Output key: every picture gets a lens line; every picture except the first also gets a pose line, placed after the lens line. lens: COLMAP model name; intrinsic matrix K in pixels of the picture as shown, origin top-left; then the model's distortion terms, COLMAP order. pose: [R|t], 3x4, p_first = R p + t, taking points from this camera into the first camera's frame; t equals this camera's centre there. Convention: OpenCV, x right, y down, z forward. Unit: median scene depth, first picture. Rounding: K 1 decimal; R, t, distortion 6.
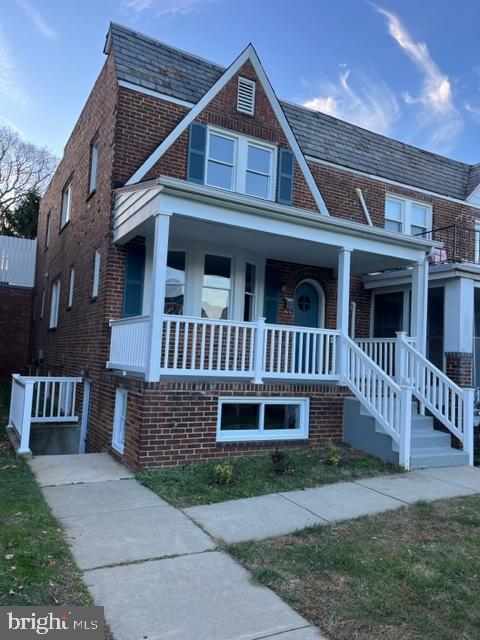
lens RADIAL K [[487.2, 0, 238.2], [0, 487.2, 319.2], [0, 0, 1]] dist [0.038927, -0.030815]
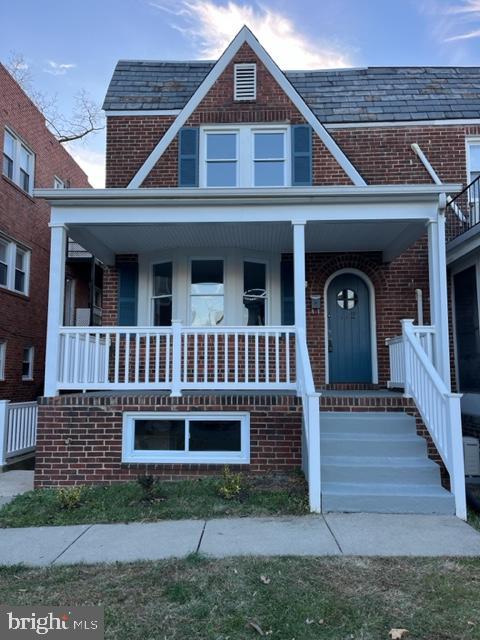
lens RADIAL K [[487.2, 0, 238.1], [0, 487.2, 320.7], [0, 0, 1]] dist [0.038927, -0.030815]
pose [[0.853896, -0.110742, -0.508525, 0.556879], [0.085133, 0.993660, -0.073437, 0.067499], [0.513433, 0.019415, 0.857910, 0.293985]]
